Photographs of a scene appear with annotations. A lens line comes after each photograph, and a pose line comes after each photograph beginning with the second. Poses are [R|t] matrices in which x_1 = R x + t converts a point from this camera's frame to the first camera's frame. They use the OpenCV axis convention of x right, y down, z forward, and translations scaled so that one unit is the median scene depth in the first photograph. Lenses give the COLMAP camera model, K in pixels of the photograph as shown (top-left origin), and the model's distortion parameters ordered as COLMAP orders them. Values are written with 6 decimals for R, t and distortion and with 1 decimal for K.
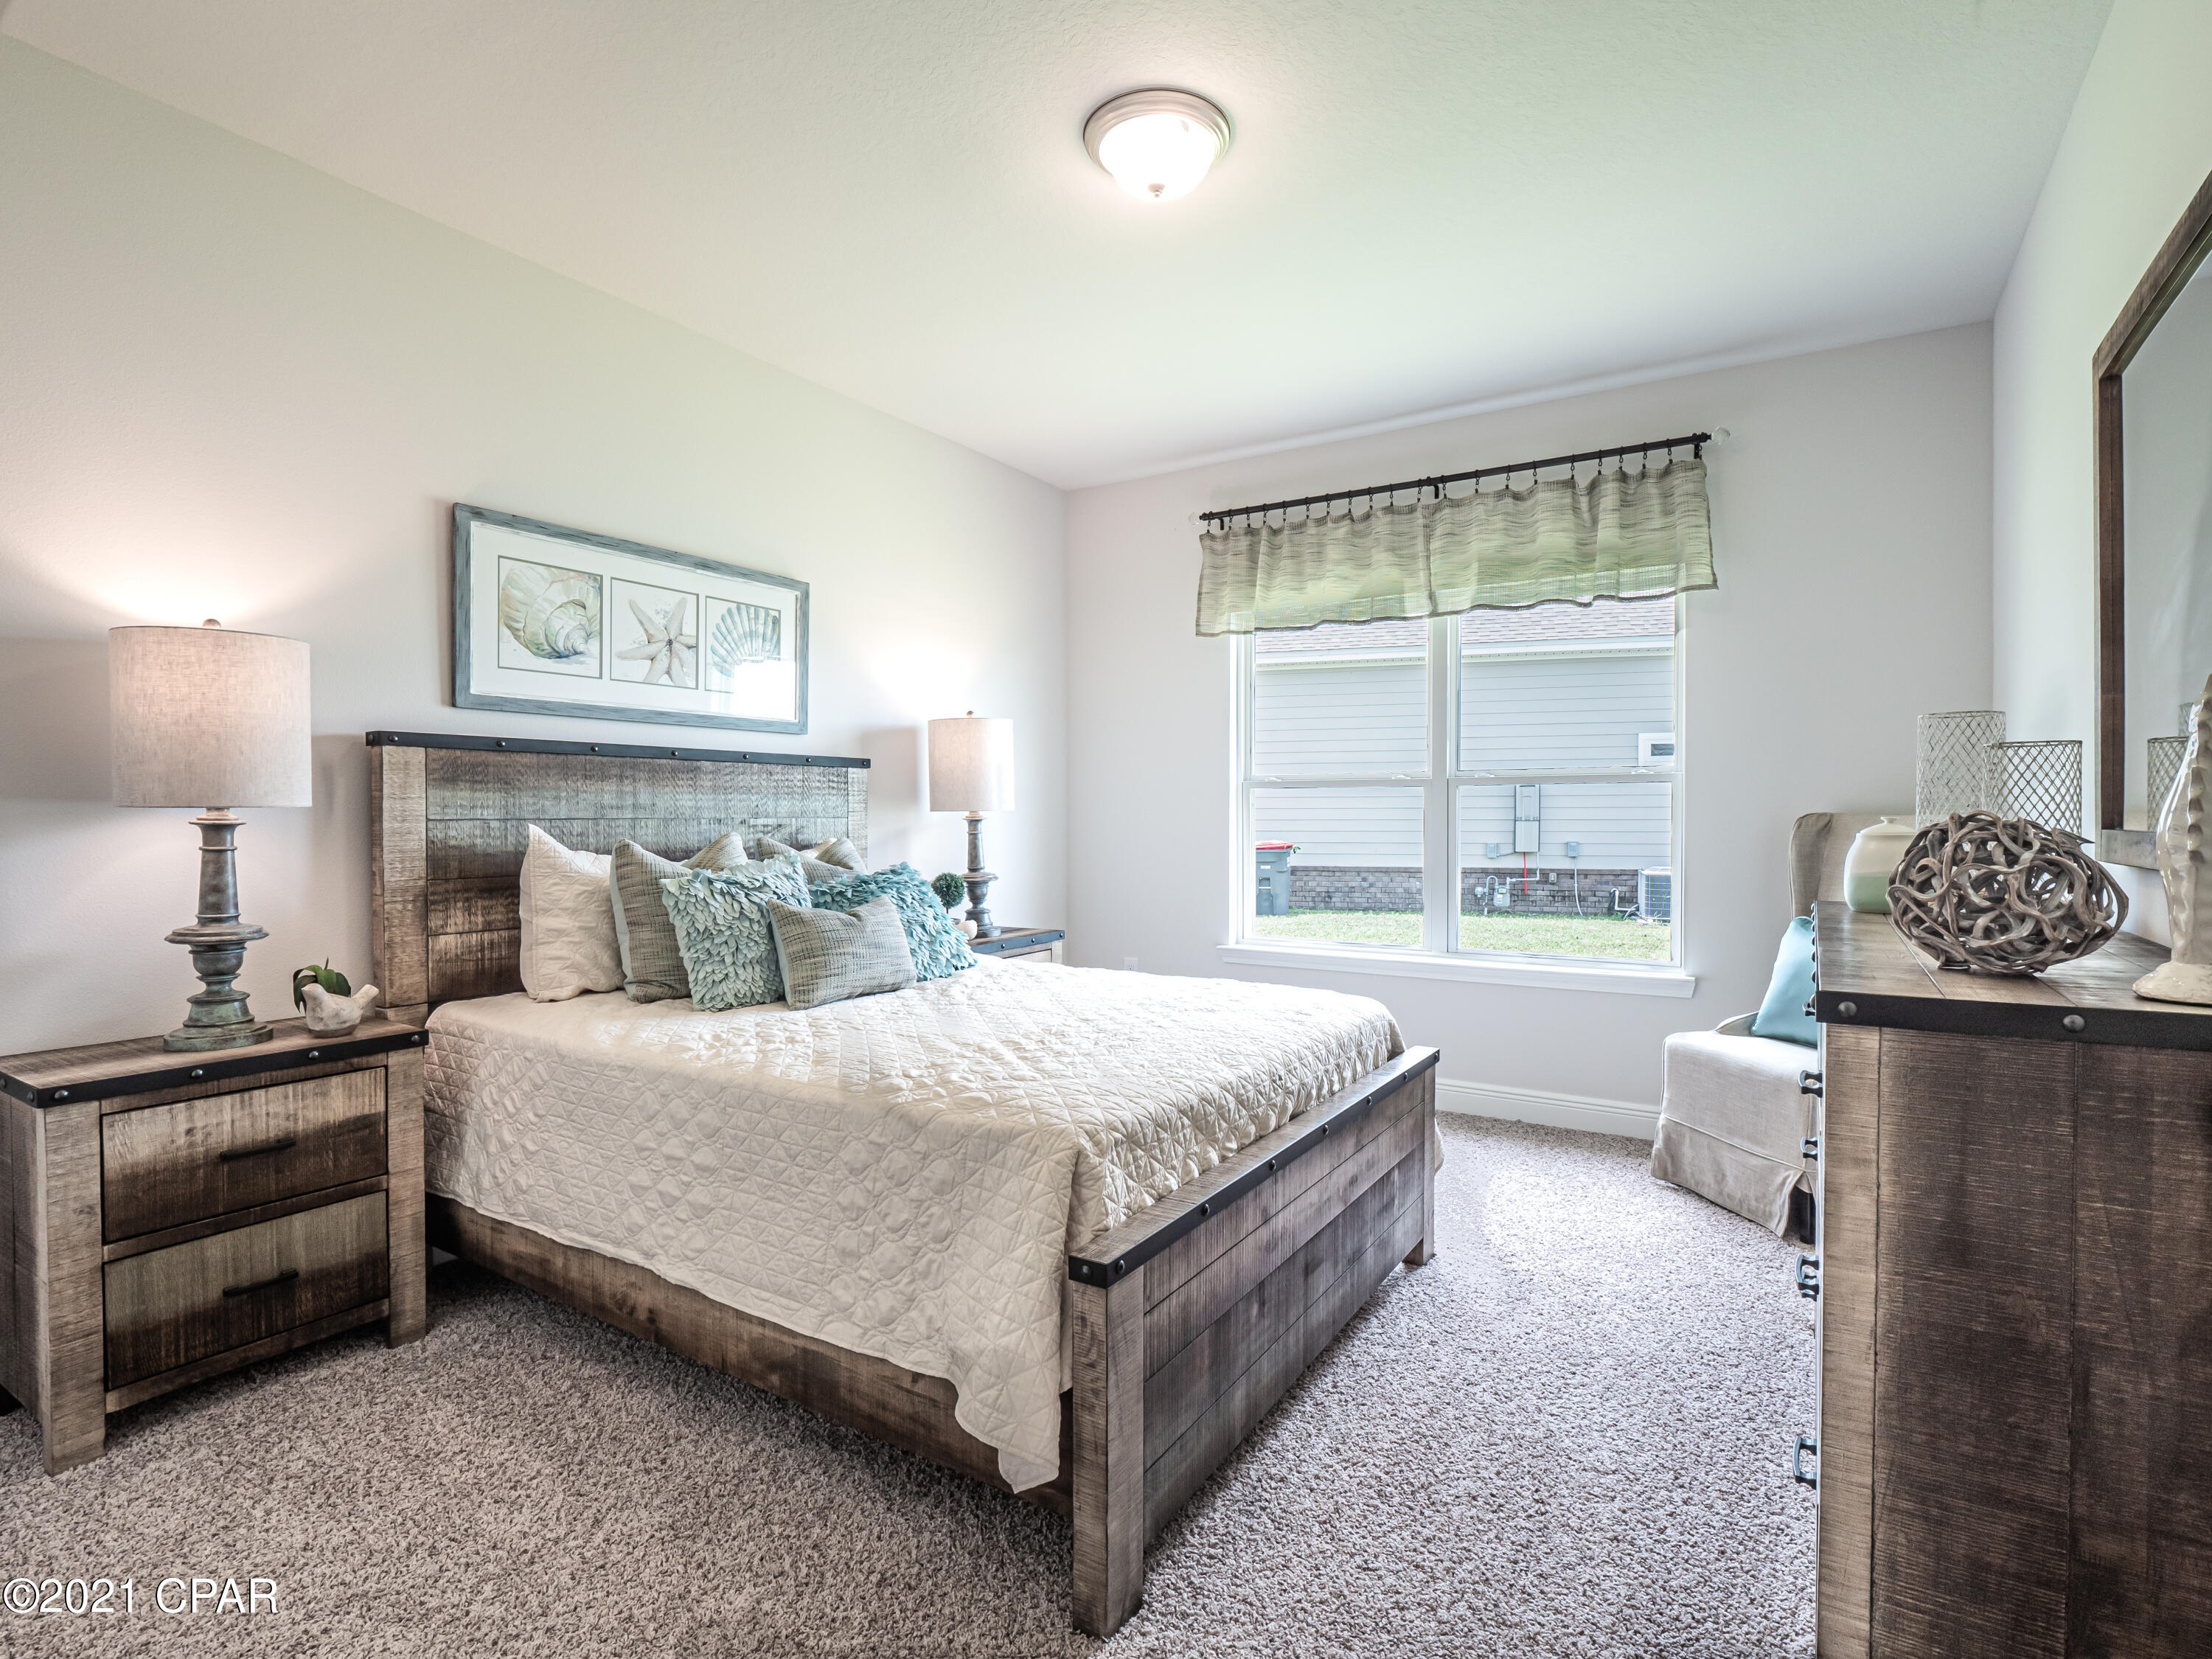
lens RADIAL K [[1099.0, 0, 1106.2], [0, 1099.0, 822.1], [0, 0, 1]] dist [-0.010197, -0.002019]
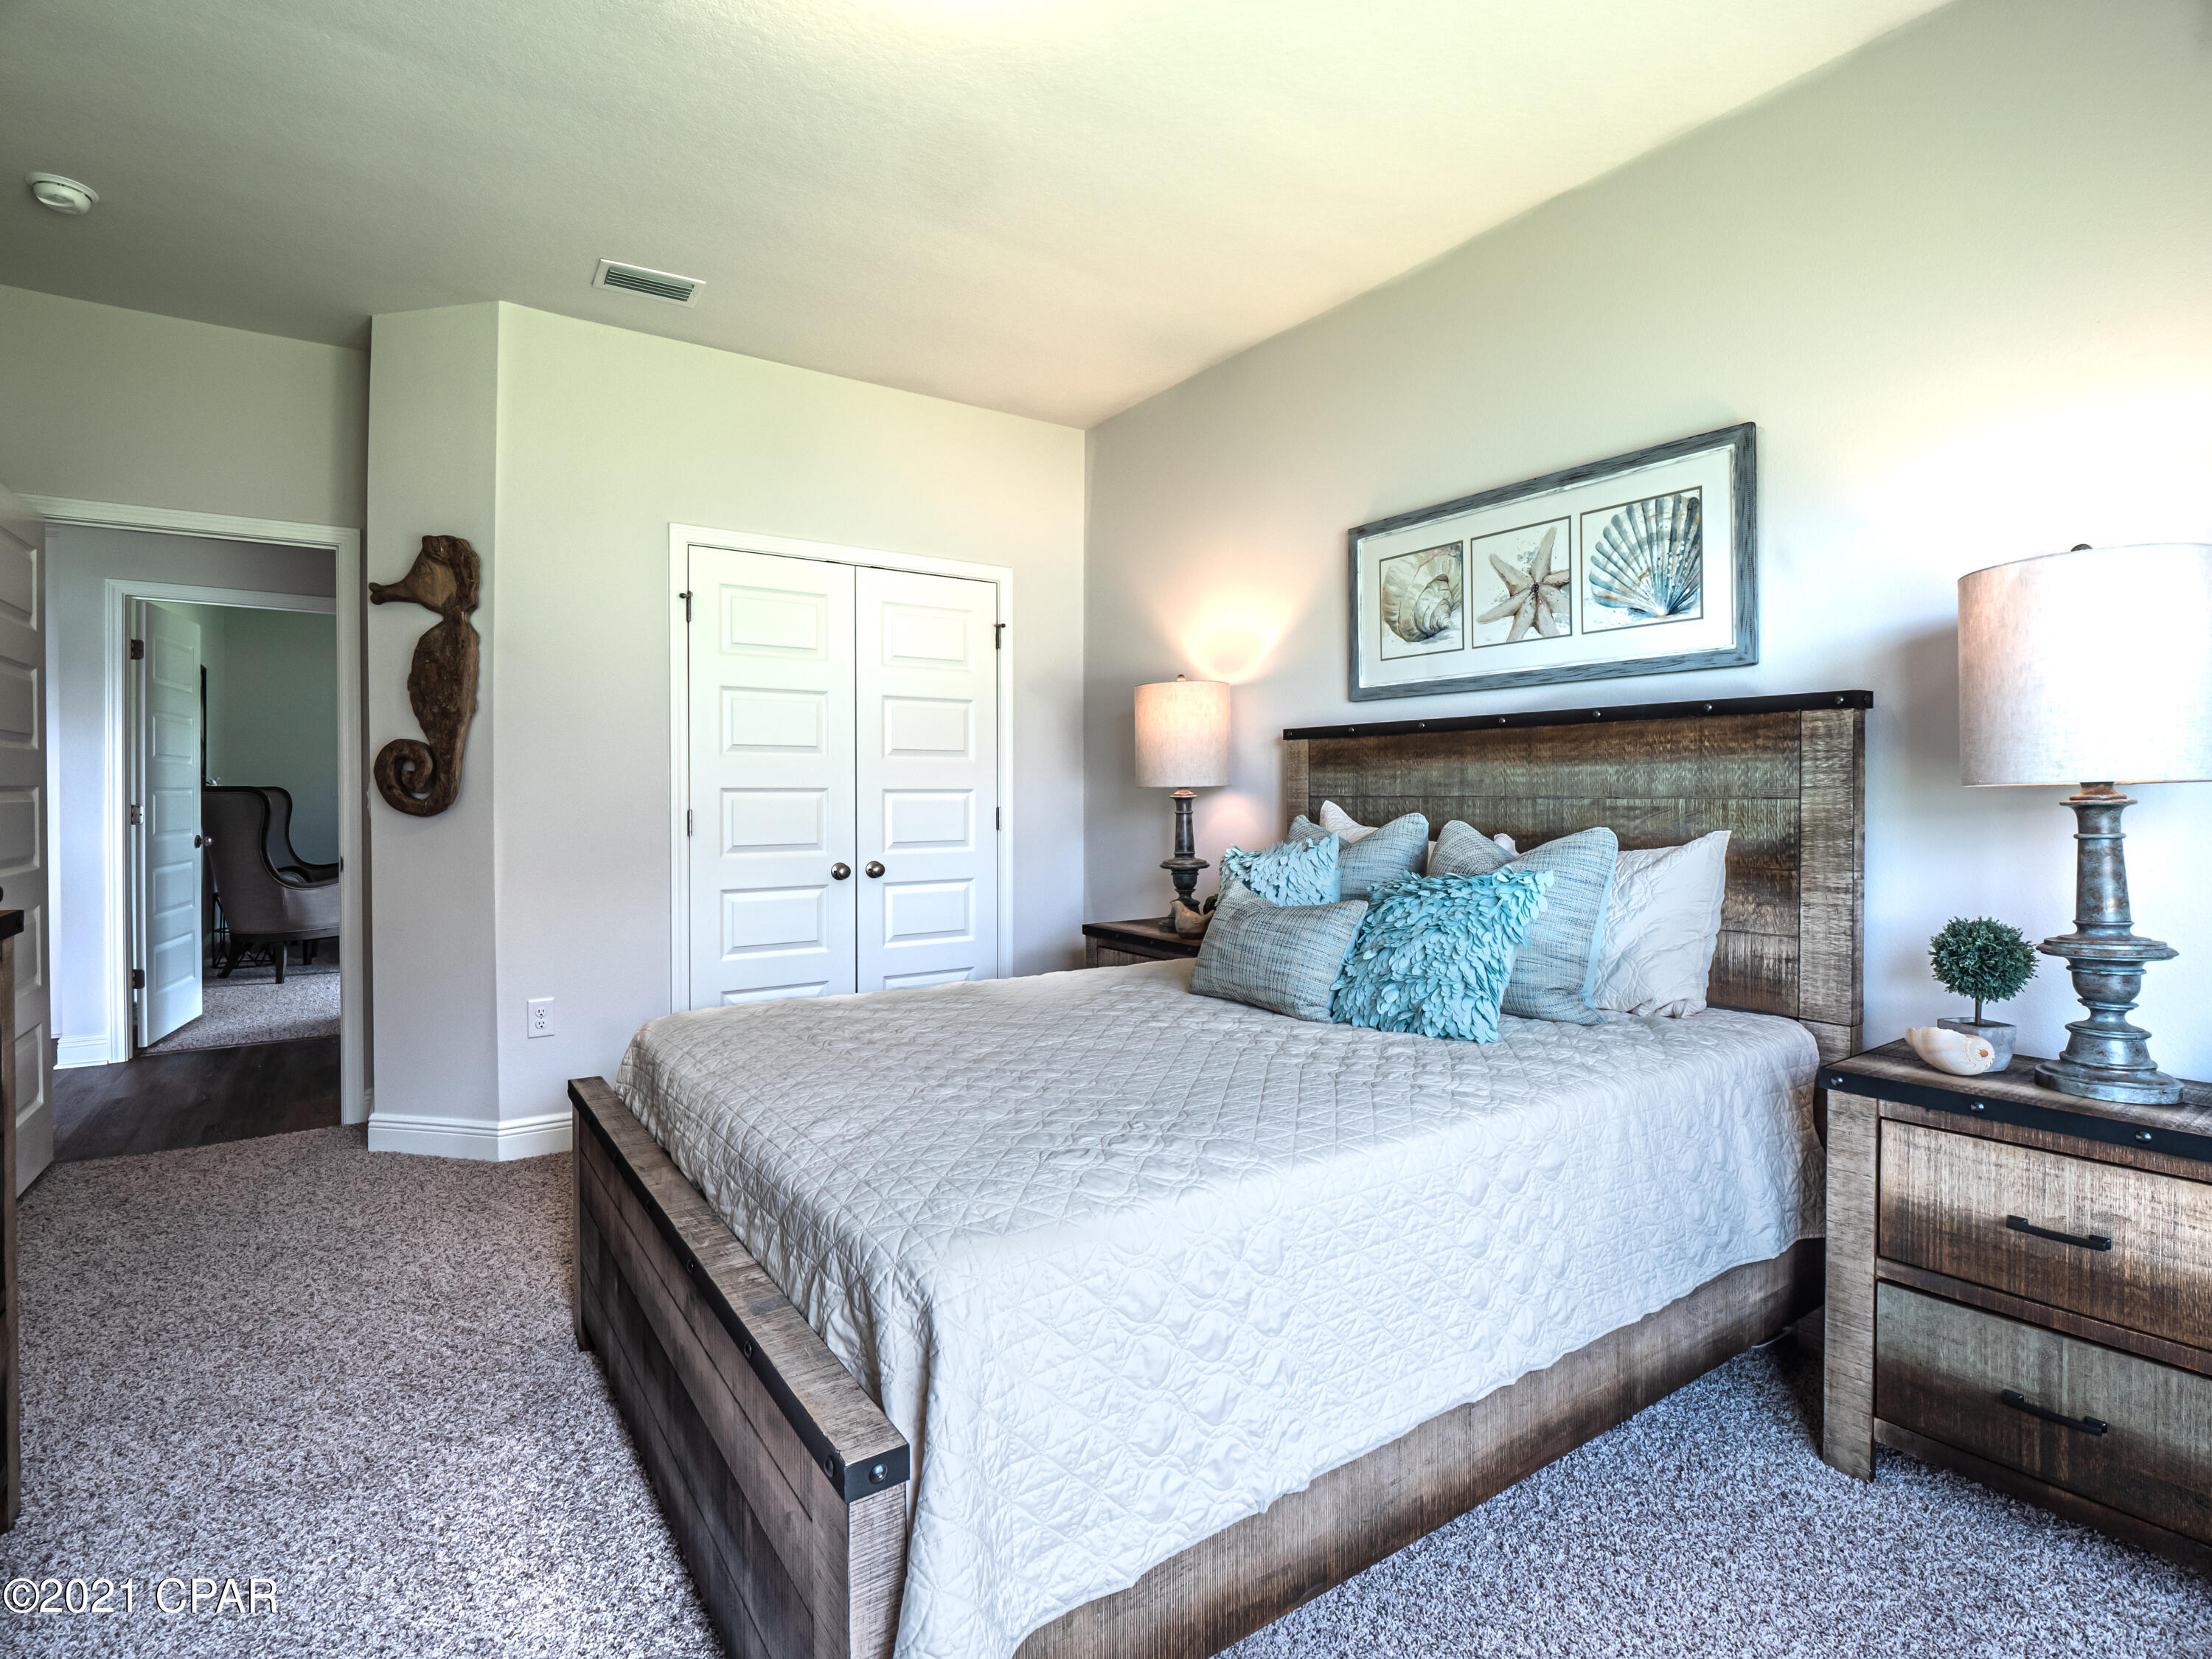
lens RADIAL K [[1099.0, 0, 1104.0], [0, 1099.0, 813.3], [0, 0, 1]] dist [-0.010197, -0.002019]
pose [[-0.385273, -0.004475, -0.922792, 0.525245], [-0.026552, 0.999628, 0.006238, 0.012307], [0.922421, 0.026905, -0.385248, 1.072583]]
